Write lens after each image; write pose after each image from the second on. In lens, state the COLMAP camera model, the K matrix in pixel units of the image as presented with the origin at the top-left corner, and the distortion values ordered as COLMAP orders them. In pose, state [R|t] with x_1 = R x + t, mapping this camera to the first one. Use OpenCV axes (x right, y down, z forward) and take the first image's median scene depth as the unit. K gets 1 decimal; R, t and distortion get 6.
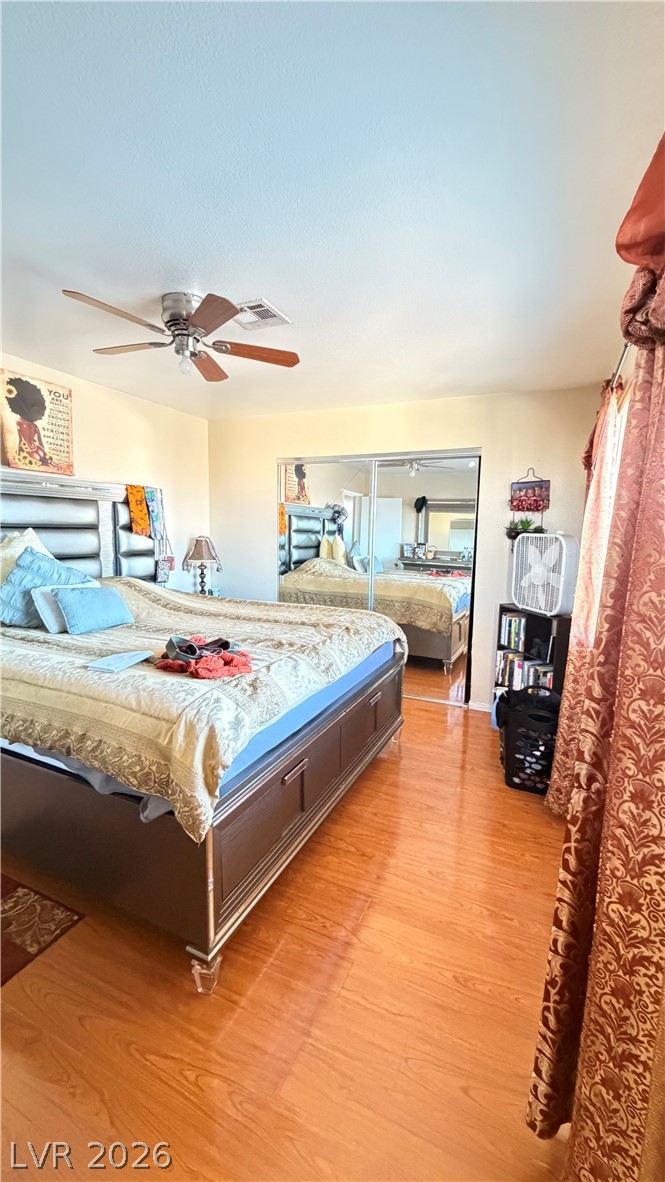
lens RADIAL K [[469.3, 0, 332.1], [0, 469.3, 597.7], [0, 0, 1]] dist [-0.001229, -0.000087]
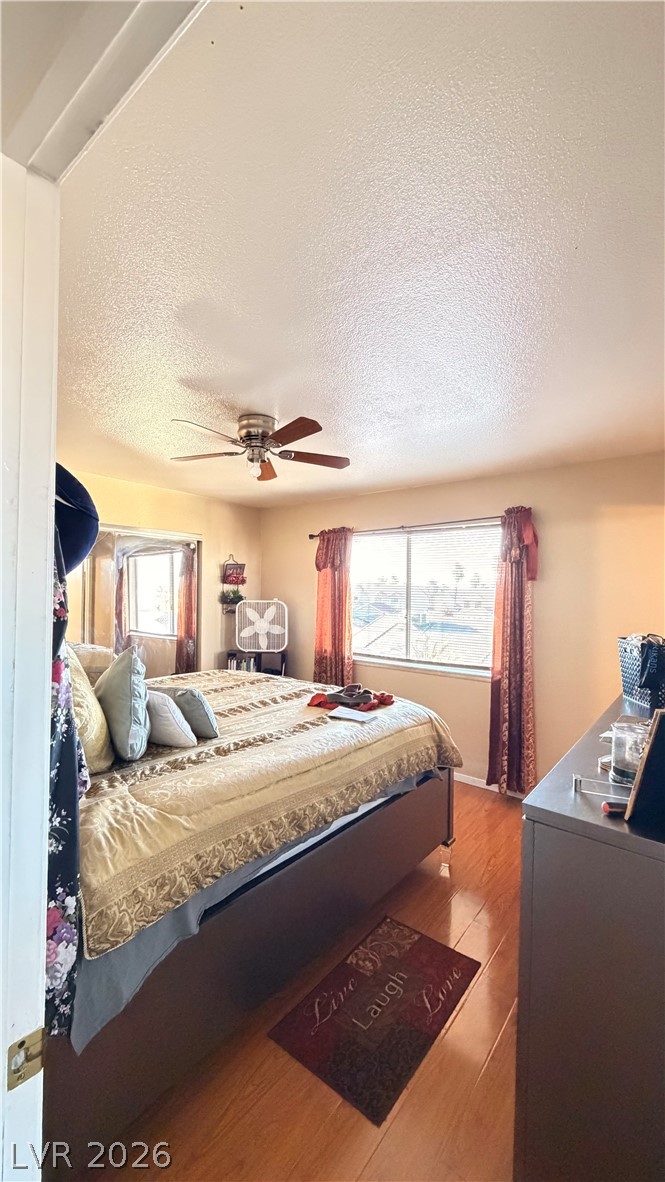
lens RADIAL K [[469.3, 0, 329.5], [0, 469.3, 590.9], [0, 0, 1]] dist [-0.001229, -0.000087]
pose [[0.247274, -0.016527, 0.968805, -1.311445], [0.127162, 0.991760, -0.015538, -0.150758], [-0.960565, 0.127037, 0.247338, 0.524562]]
